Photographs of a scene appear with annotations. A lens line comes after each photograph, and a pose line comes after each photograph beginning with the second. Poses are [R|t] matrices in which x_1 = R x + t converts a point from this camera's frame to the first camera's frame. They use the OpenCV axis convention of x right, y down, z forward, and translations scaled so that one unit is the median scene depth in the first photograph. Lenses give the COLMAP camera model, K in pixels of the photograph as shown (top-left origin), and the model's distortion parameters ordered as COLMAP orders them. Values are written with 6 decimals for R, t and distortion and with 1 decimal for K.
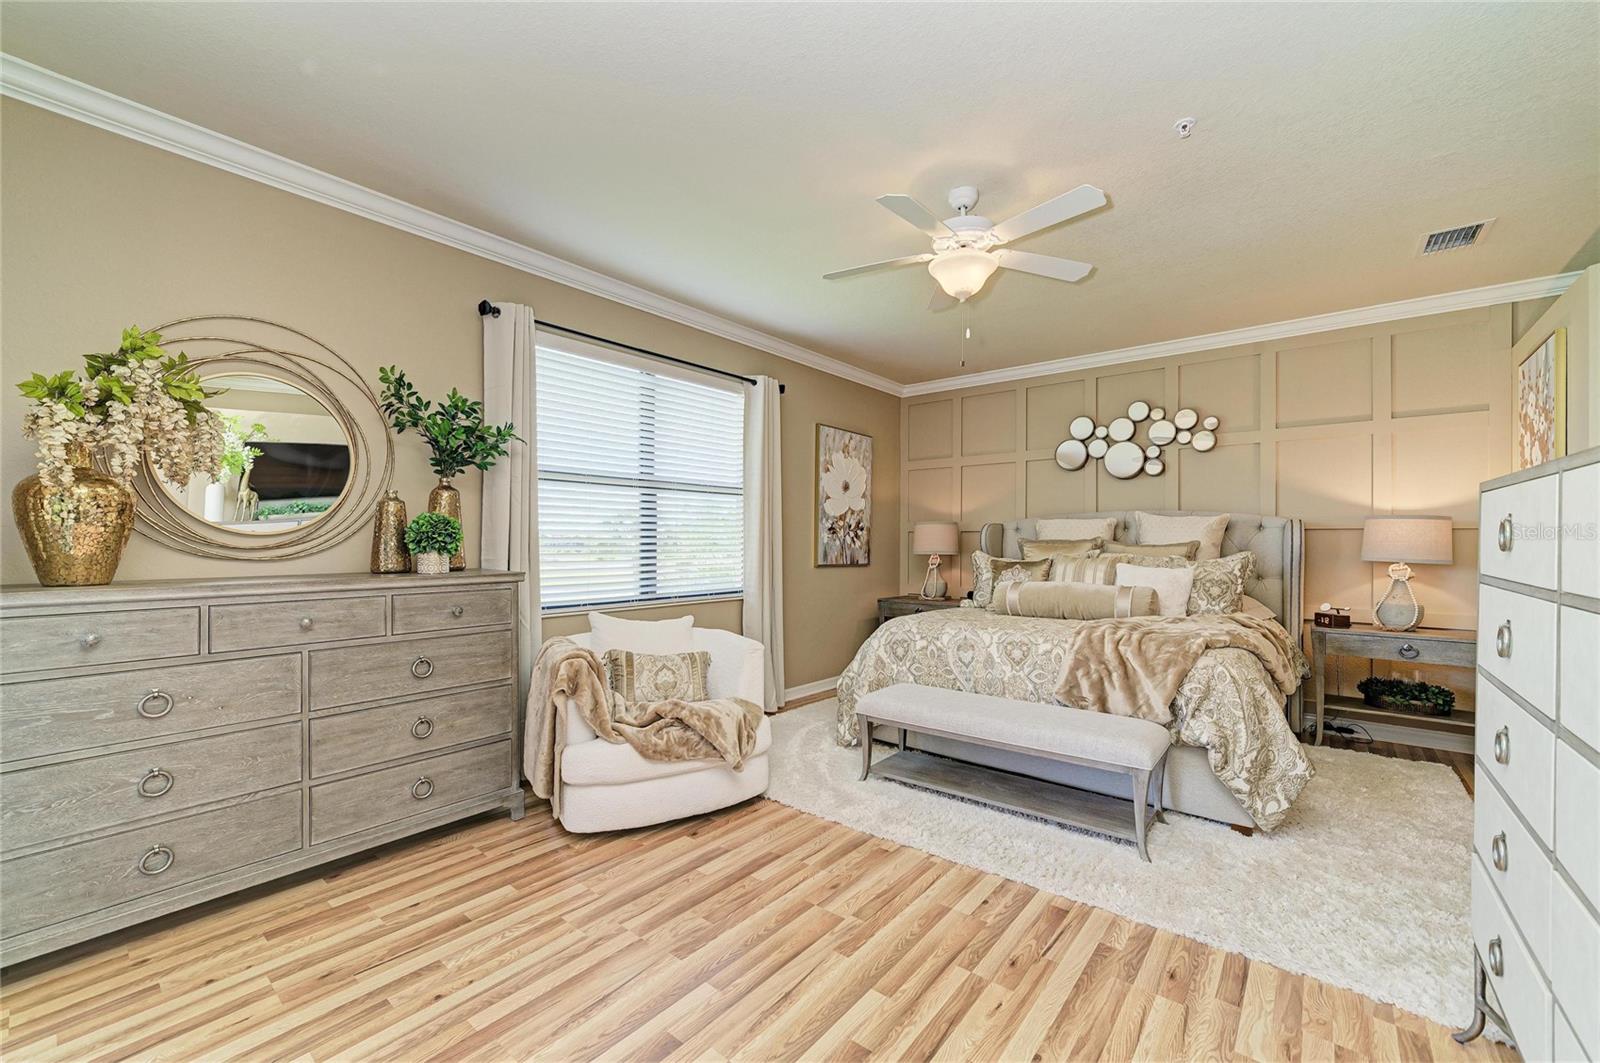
lens RADIAL K [[641.4, 0, 803.6], [0, 641.4, 535.7], [0, 0, 1]] dist [-0.021688, 0.009927]
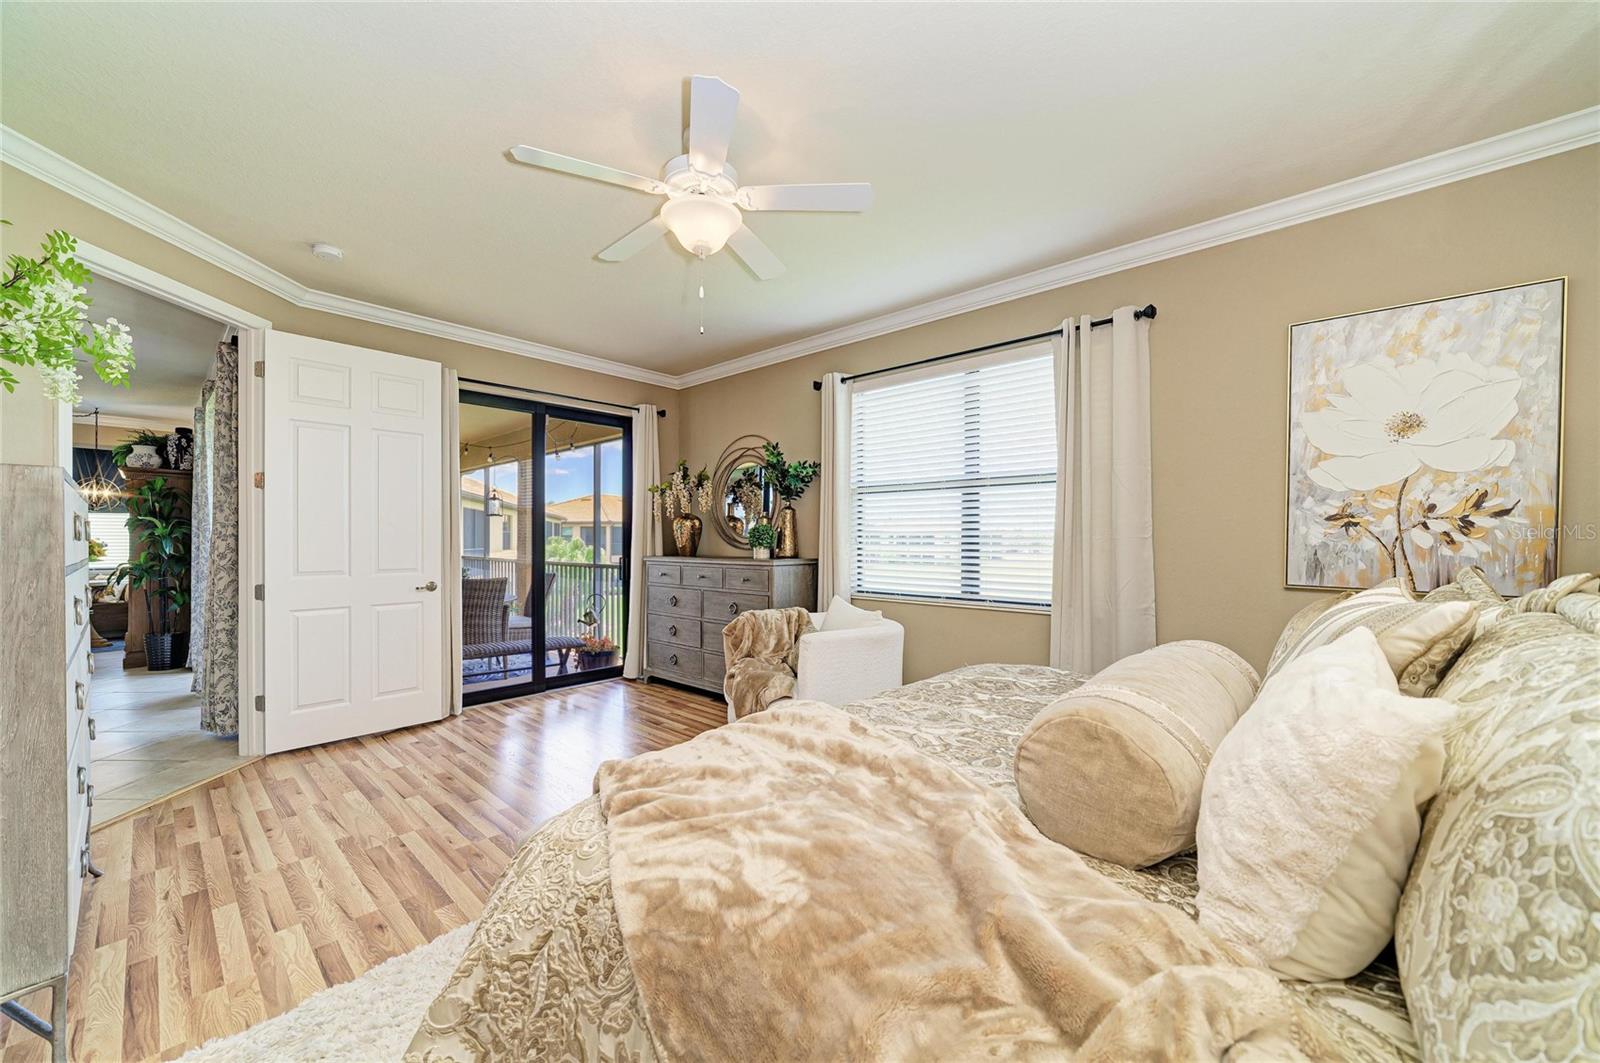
lens RADIAL K [[604.3, 0, 806.0], [0, 604.3, 534.2], [0, 0, 1]] dist [-0.019846, 0.005753]
pose [[-0.044273, -0.014971, -0.998907, 0.739747], [0.002478, 0.999883, -0.015096, 0.012638], [0.999016, -0.003144, -0.044231, 0.828935]]
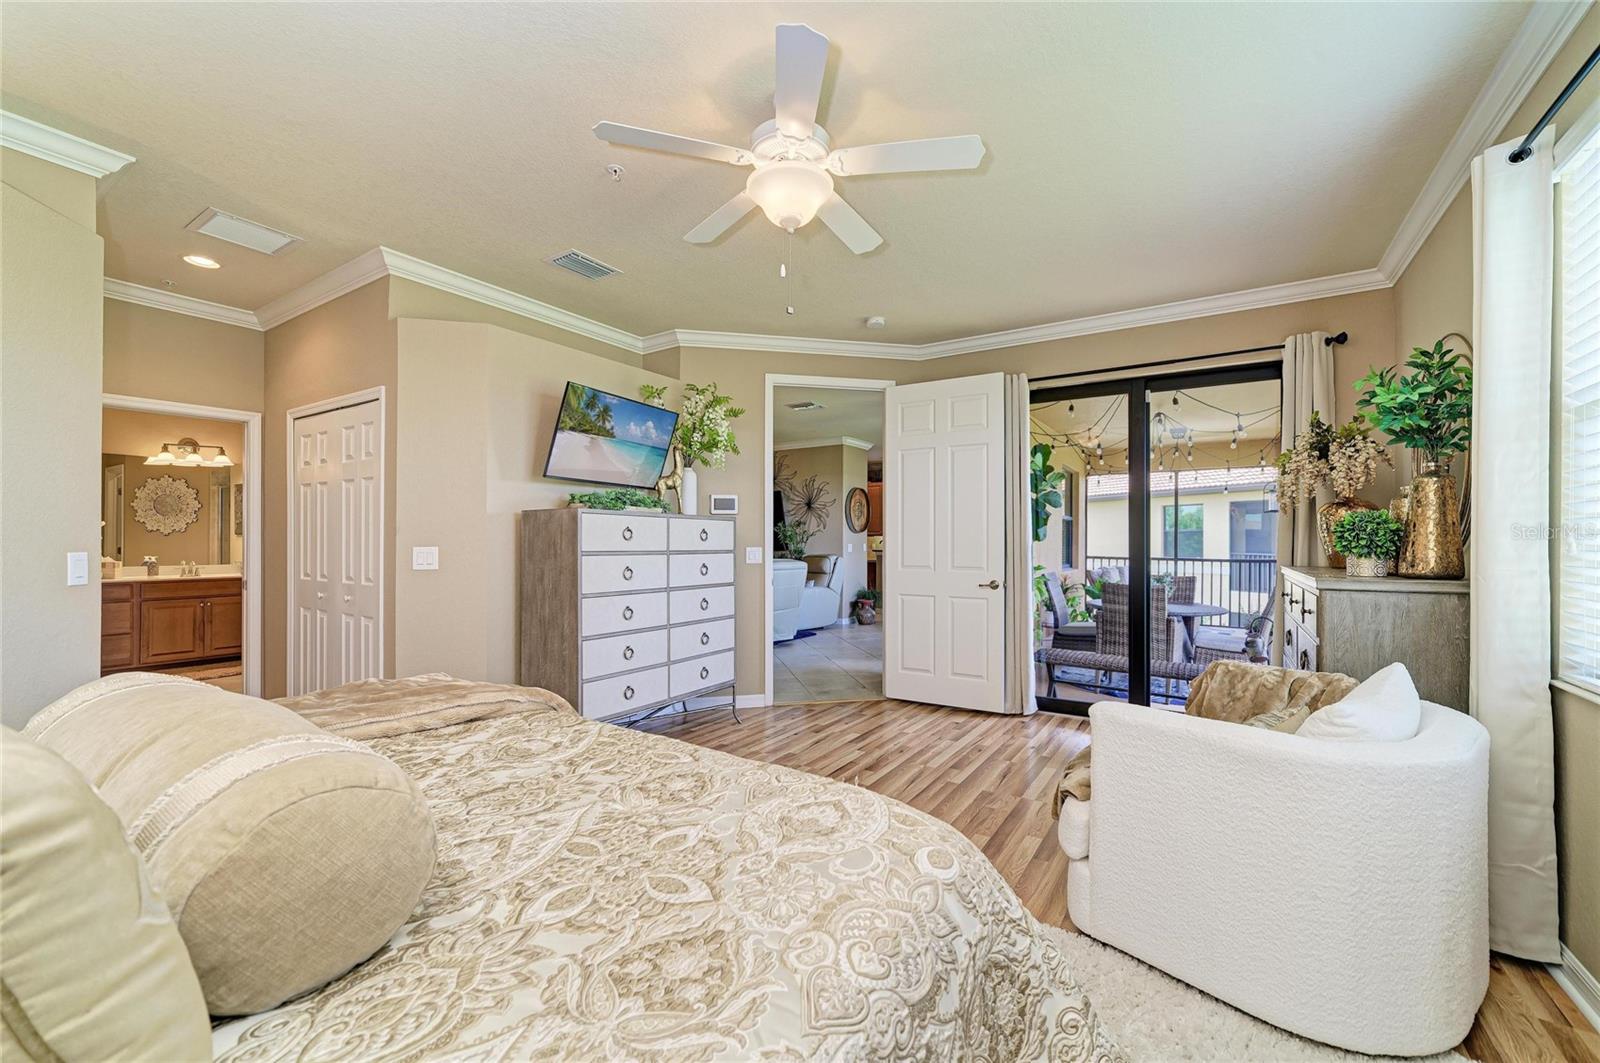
lens RADIAL K [[641.4, 0, 803.6], [0, 641.4, 535.7], [0, 0, 1]] dist [-0.021688, 0.009927]
pose [[-0.992571, -0.010369, -0.121224, 0.226652], [-0.008909, 0.999881, -0.012573, 0.013121], [0.121340, -0.011400, -0.992545, 1.258914]]
